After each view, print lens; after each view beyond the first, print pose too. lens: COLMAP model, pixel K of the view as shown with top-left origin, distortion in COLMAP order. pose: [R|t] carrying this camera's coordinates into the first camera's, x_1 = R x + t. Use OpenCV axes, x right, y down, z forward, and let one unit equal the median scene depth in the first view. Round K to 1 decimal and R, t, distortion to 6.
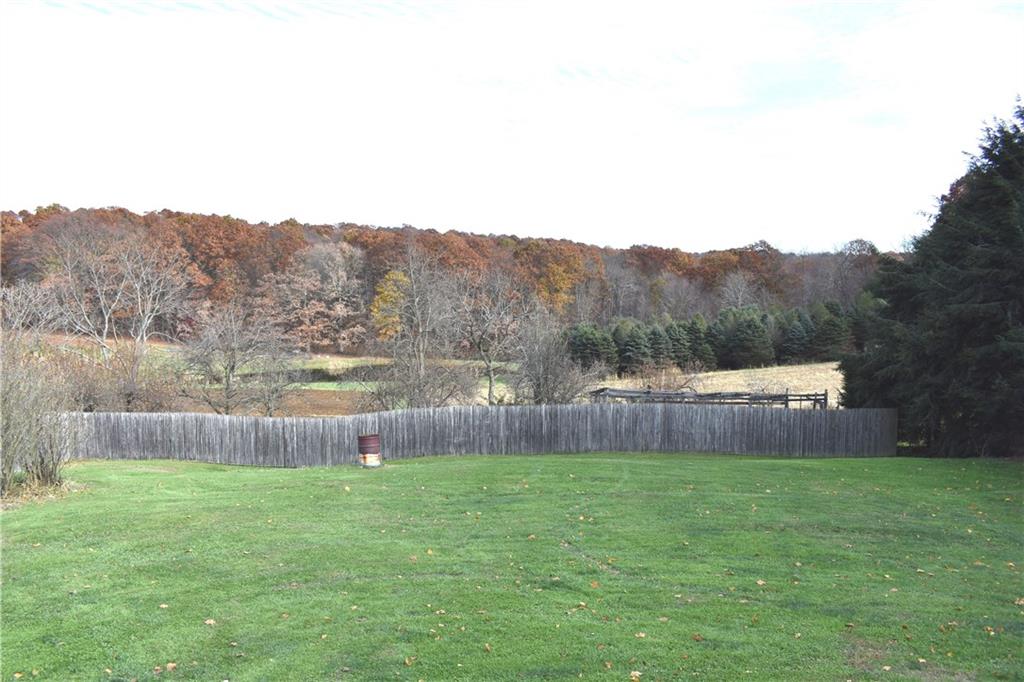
lens RADIAL K [[794.7, 0, 512.0], [0, 794.7, 341.0], [0, 0, 1]] dist [-0.092200, 0.006647]
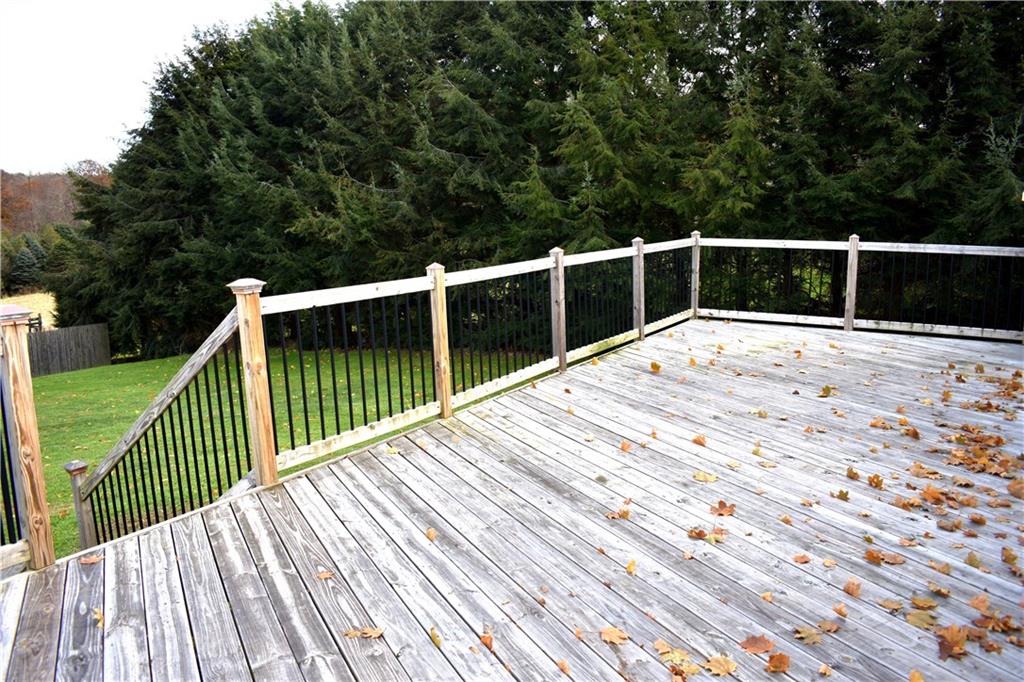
lens RADIAL K [[794.7, 0, 512.0], [0, 794.7, 341.0], [0, 0, 1]] dist [-0.092200, 0.006647]
pose [[0.621744, -0.135225, 0.771459, 0.019762], [0.057053, 0.990186, 0.127584, 0.008245], [-0.781140, -0.035310, 0.623357, -0.107331]]
